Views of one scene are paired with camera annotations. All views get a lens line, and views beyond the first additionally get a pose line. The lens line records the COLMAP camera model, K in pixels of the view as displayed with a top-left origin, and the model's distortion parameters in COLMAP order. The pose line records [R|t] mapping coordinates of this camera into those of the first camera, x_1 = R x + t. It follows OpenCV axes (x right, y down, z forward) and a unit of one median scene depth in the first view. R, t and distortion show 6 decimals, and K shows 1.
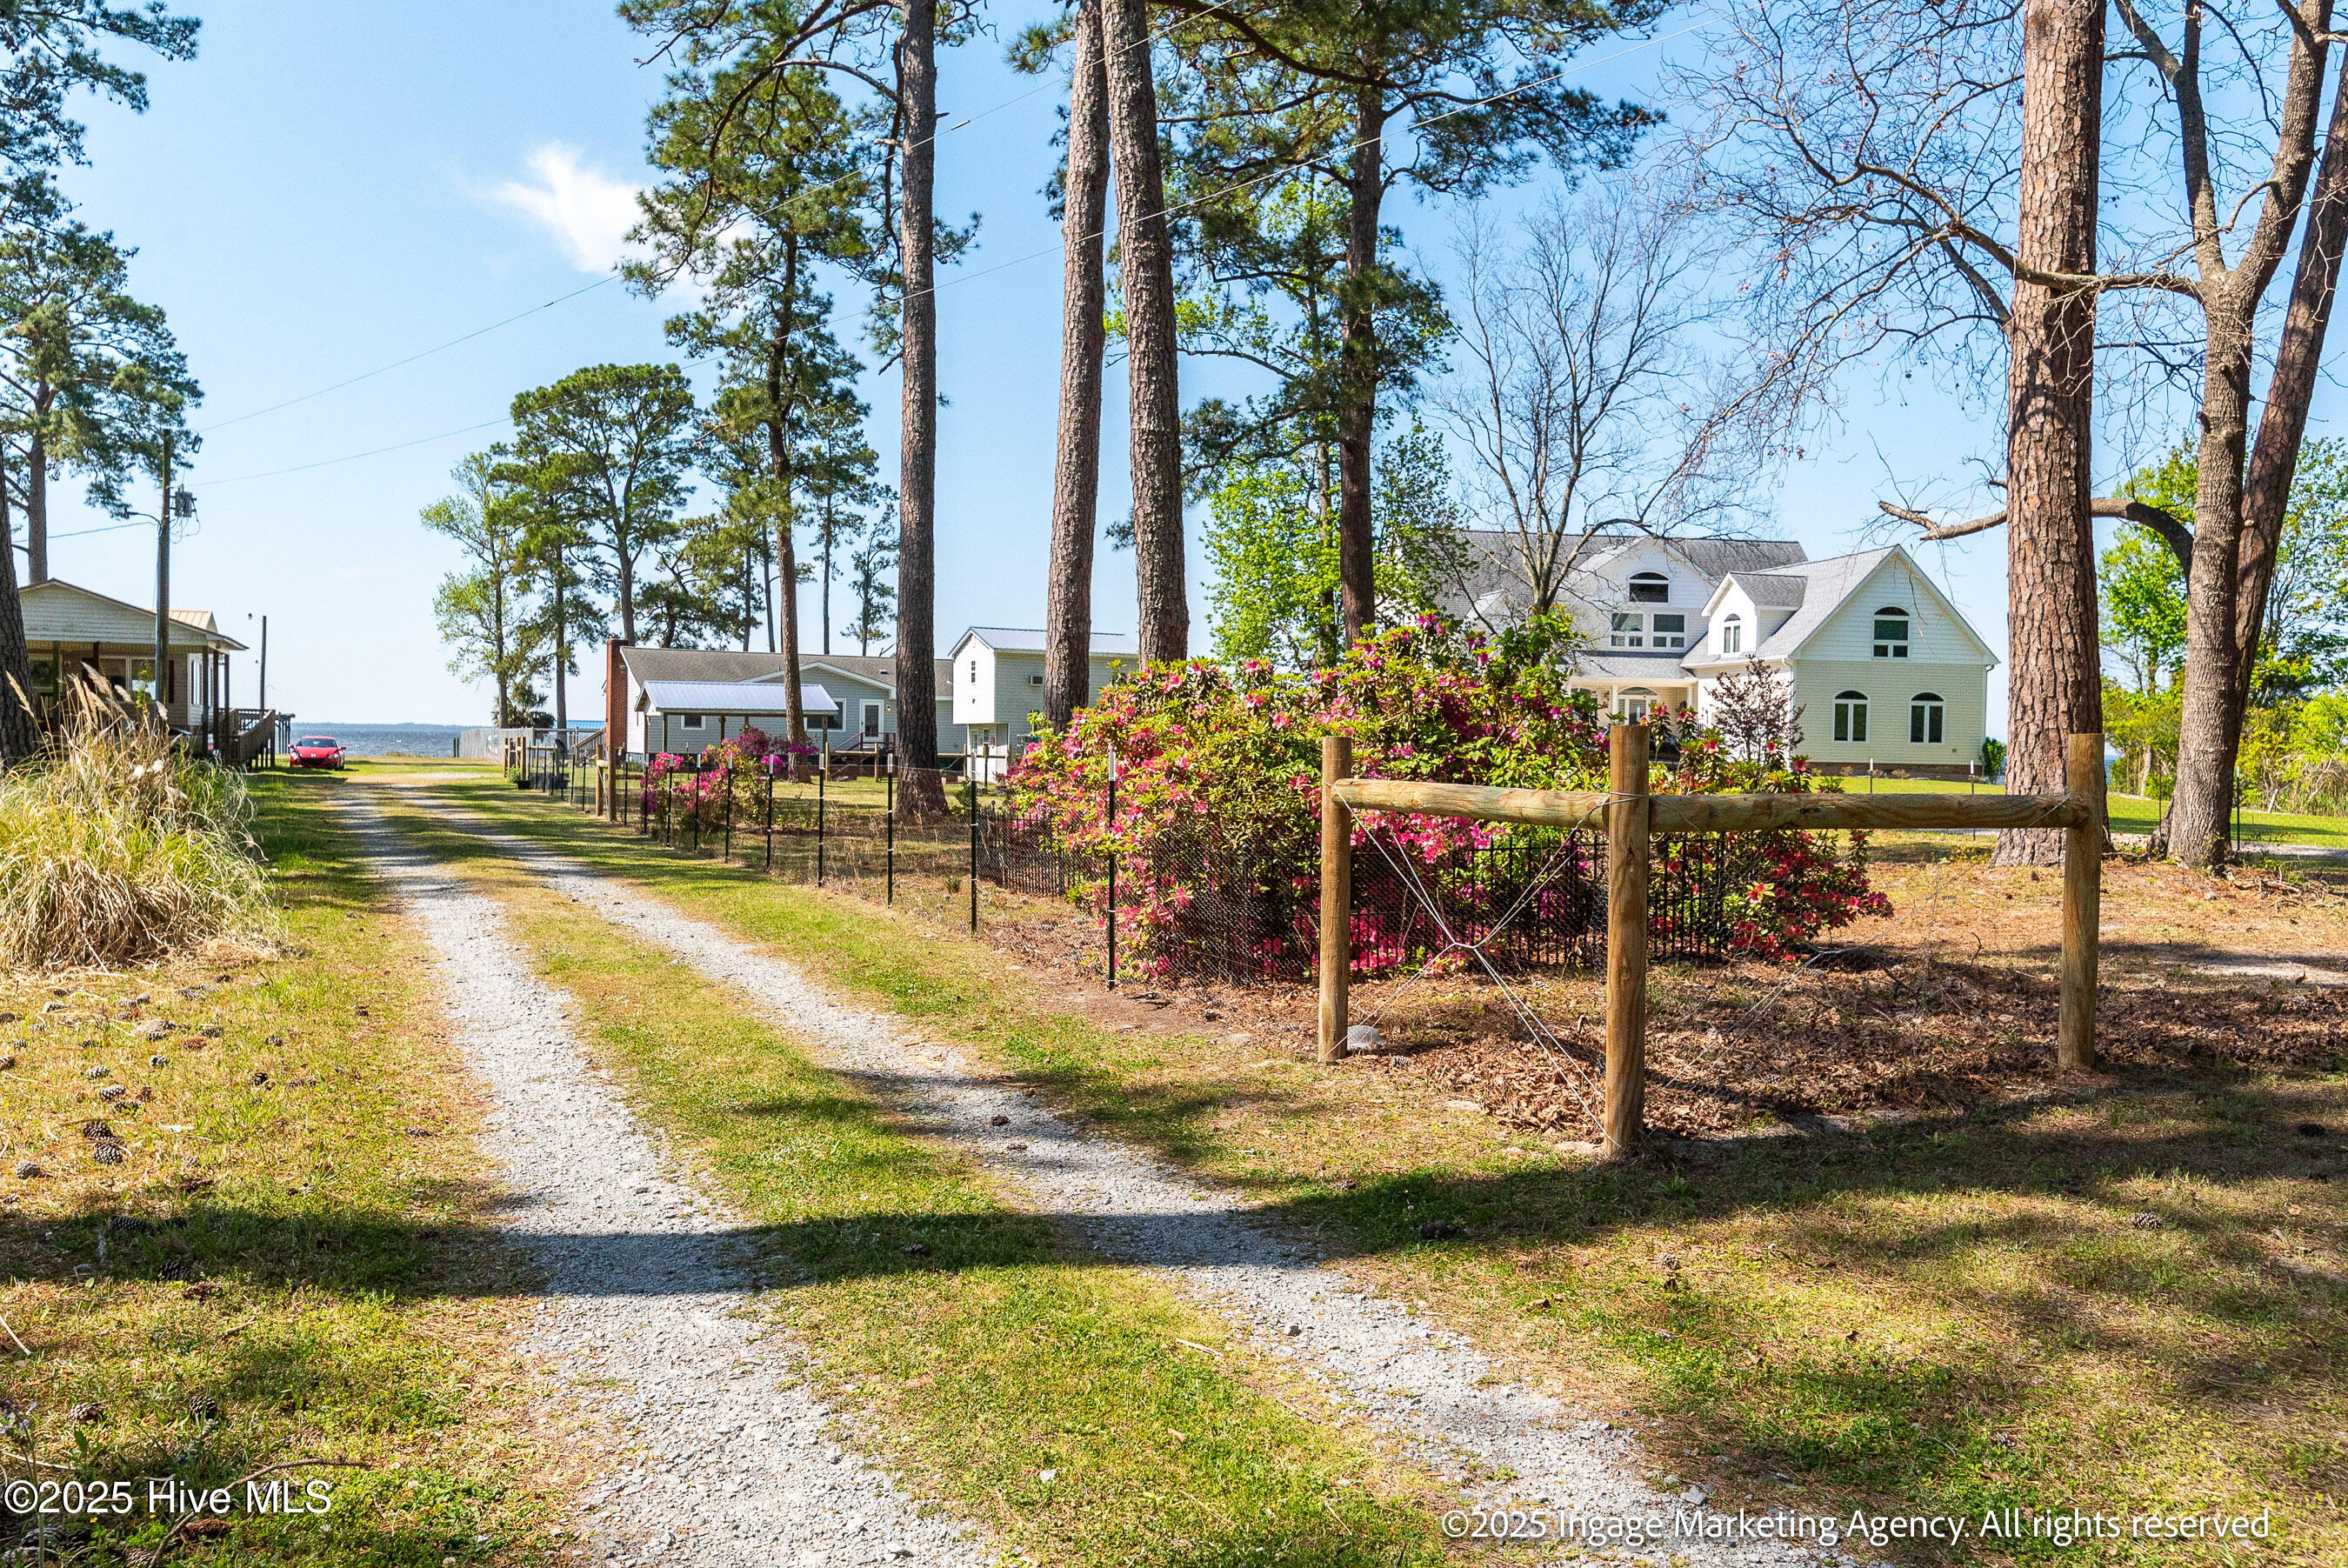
lens RADIAL K [[1734.3, 0, 1170.9], [0, 1734.3, 783.7], [0, 0, 1]] dist [-0.009549, -0.000570]
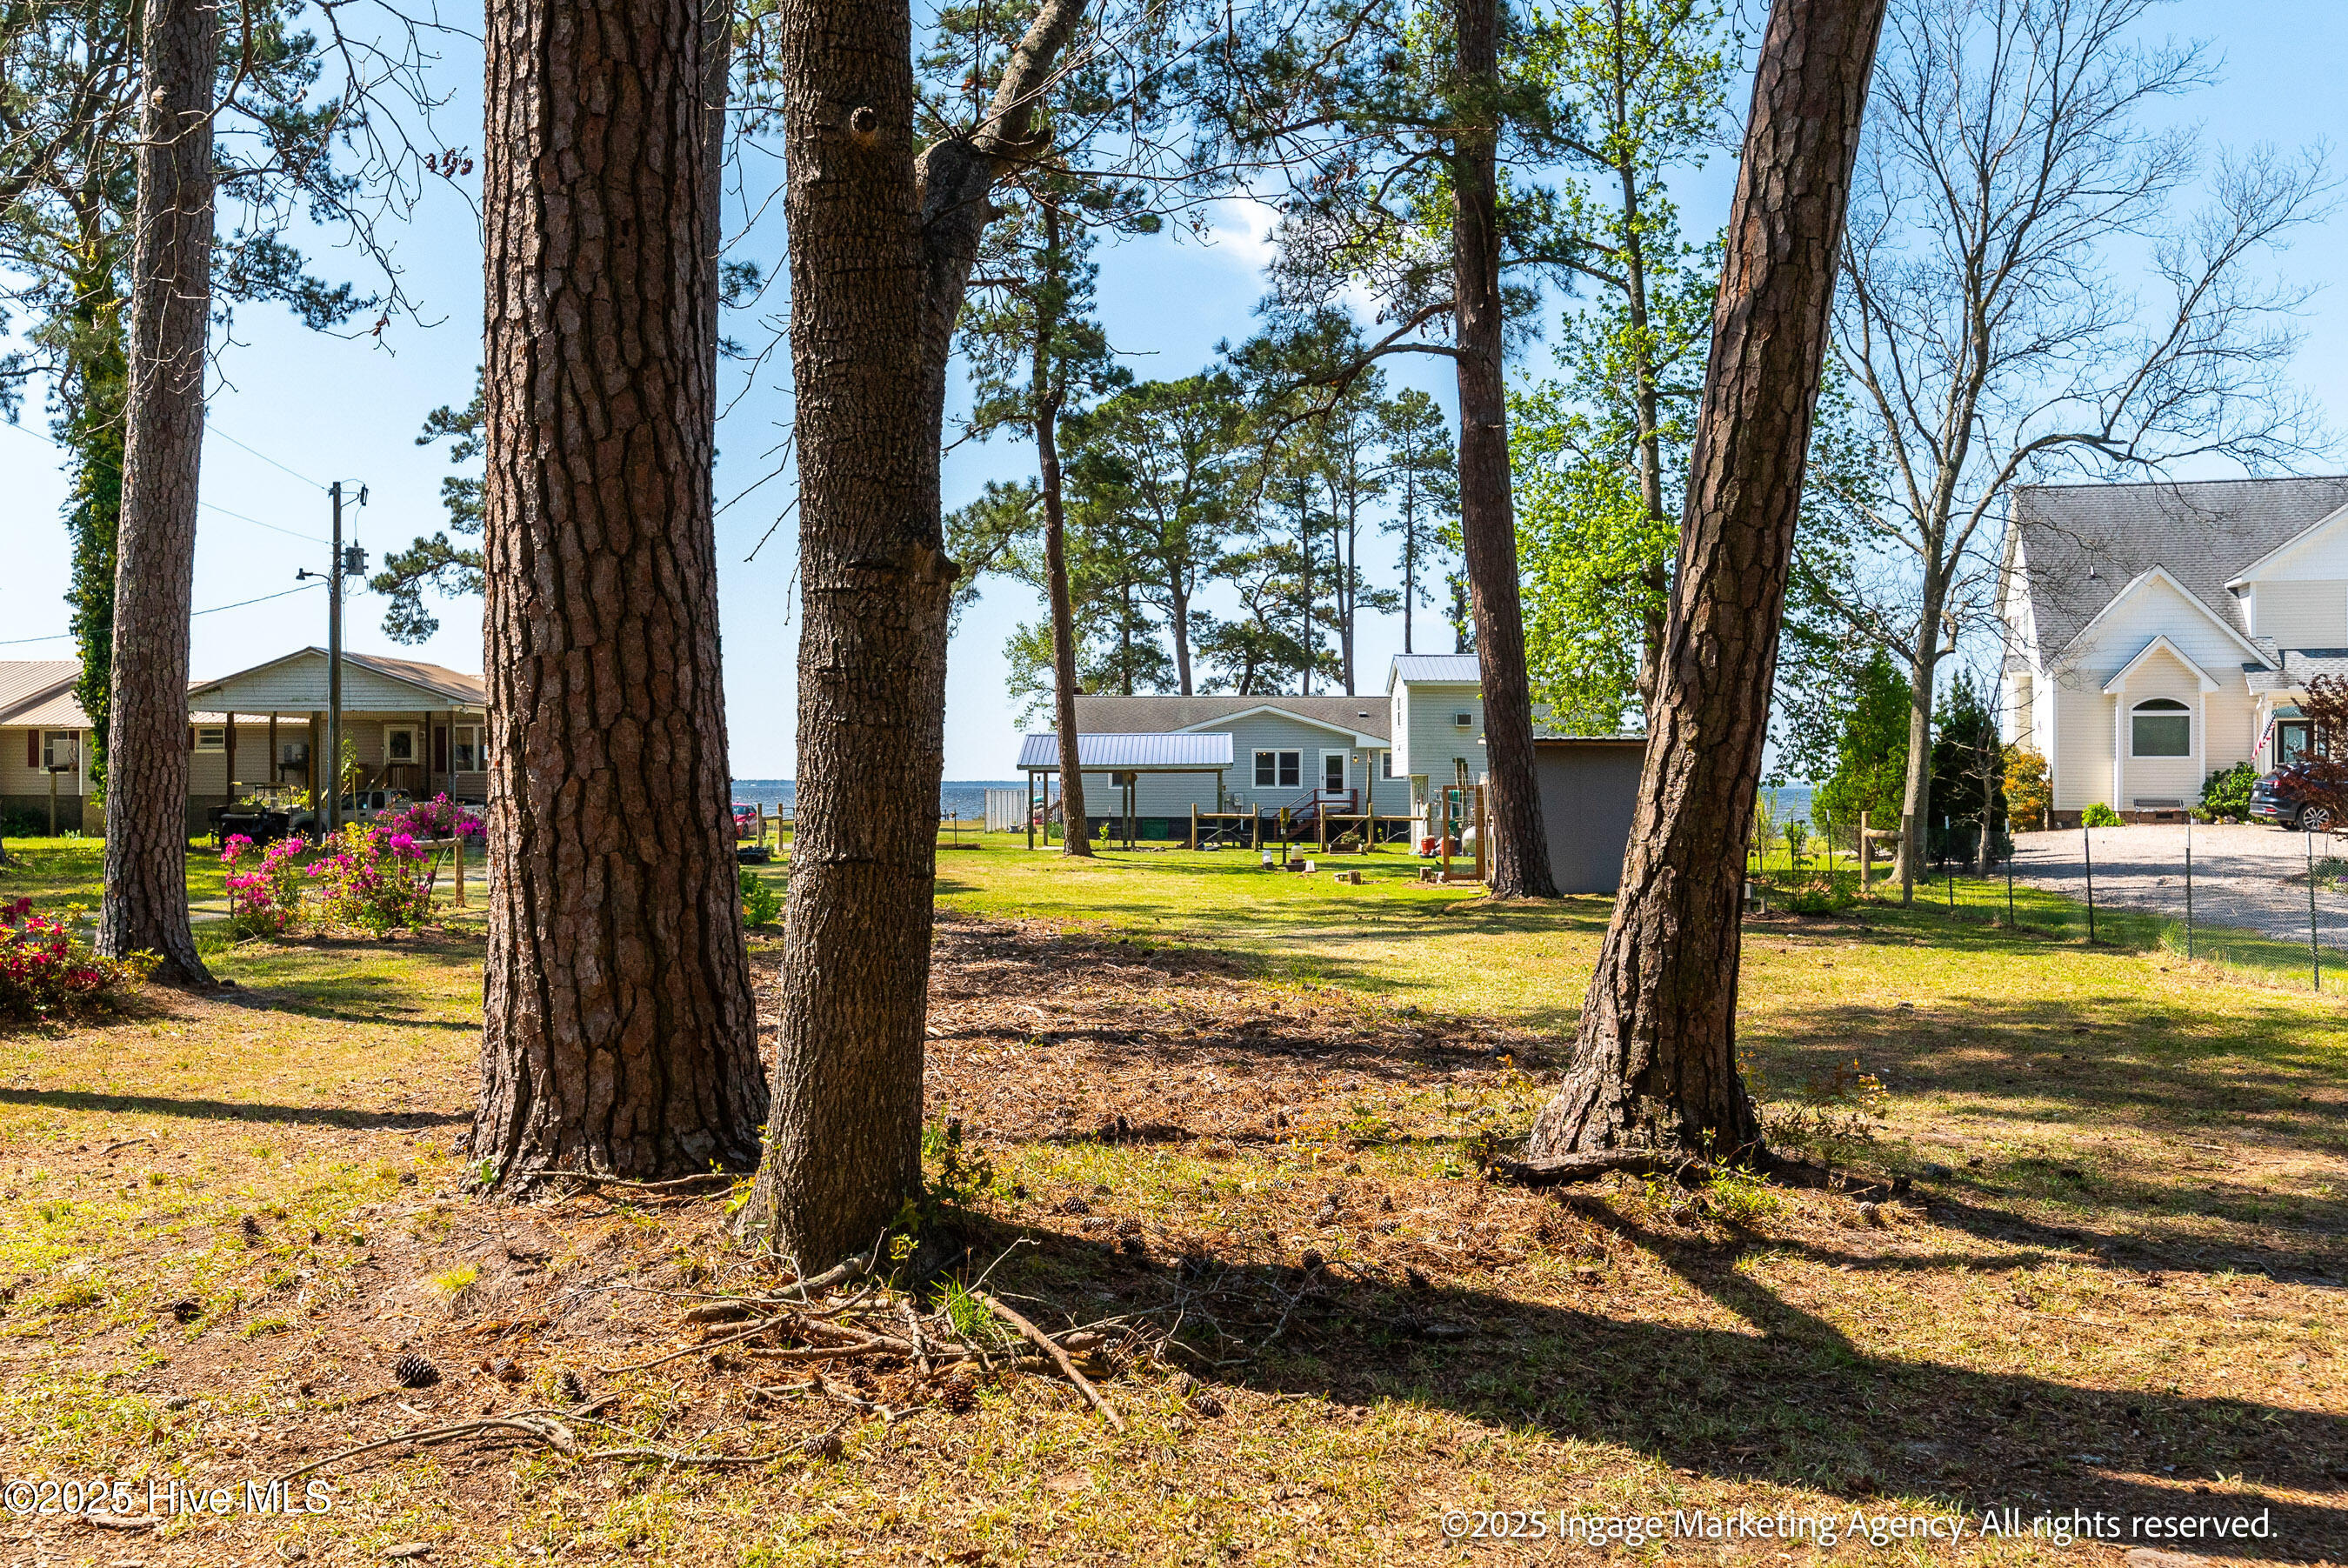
lens RADIAL K [[1955.2, 0, 1172.4], [0, 1955.2, 783.5], [0, 0, 1]] dist [-0.016654, -0.003588]
pose [[0.902499, -0.016813, -0.430363, 0.105741], [0.003661, 0.999501, -0.031371, -0.002325], [0.430676, 0.026737, 0.902110, 0.091268]]
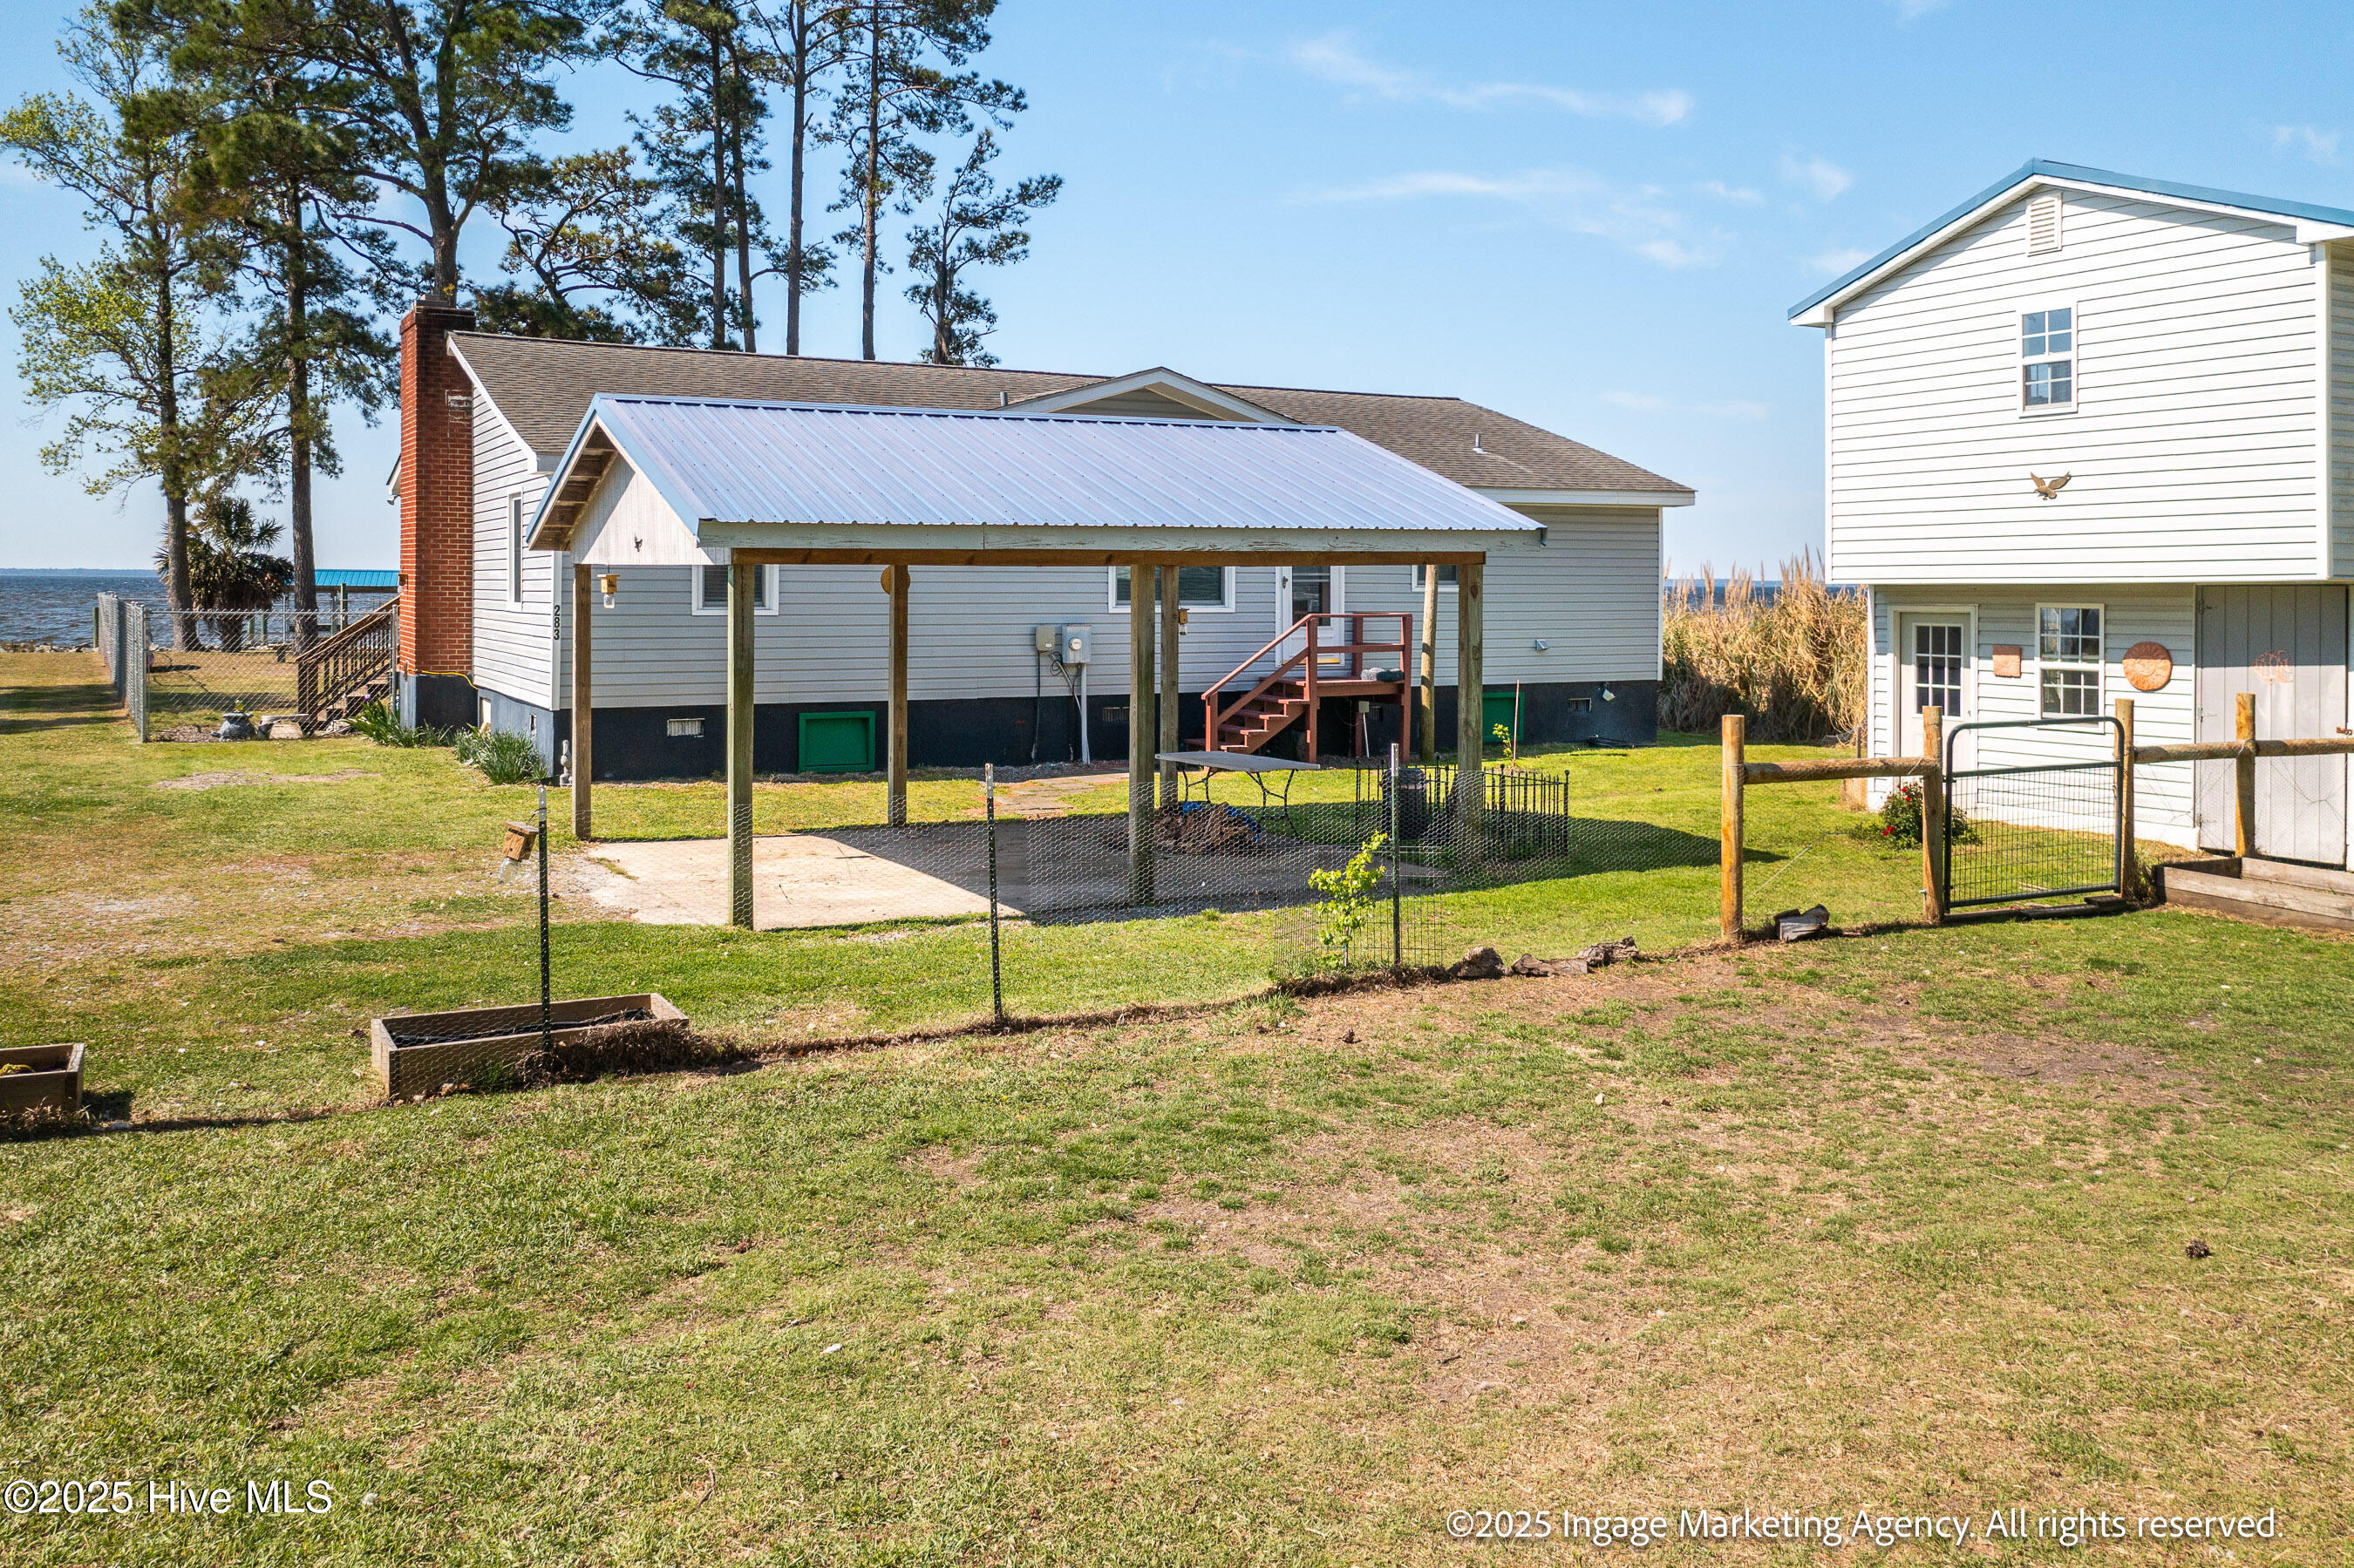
lens RADIAL K [[1874.9, 0, 1149.4], [0, 1874.9, 612.8], [0, 0, 1]] dist [0.004004, 0.022032]
pose [[0.997247, -0.008947, 0.073615, -0.159694], [0.009532, 0.999926, -0.007601, -0.019329], [-0.073542, 0.008281, 0.997258, 0.472358]]
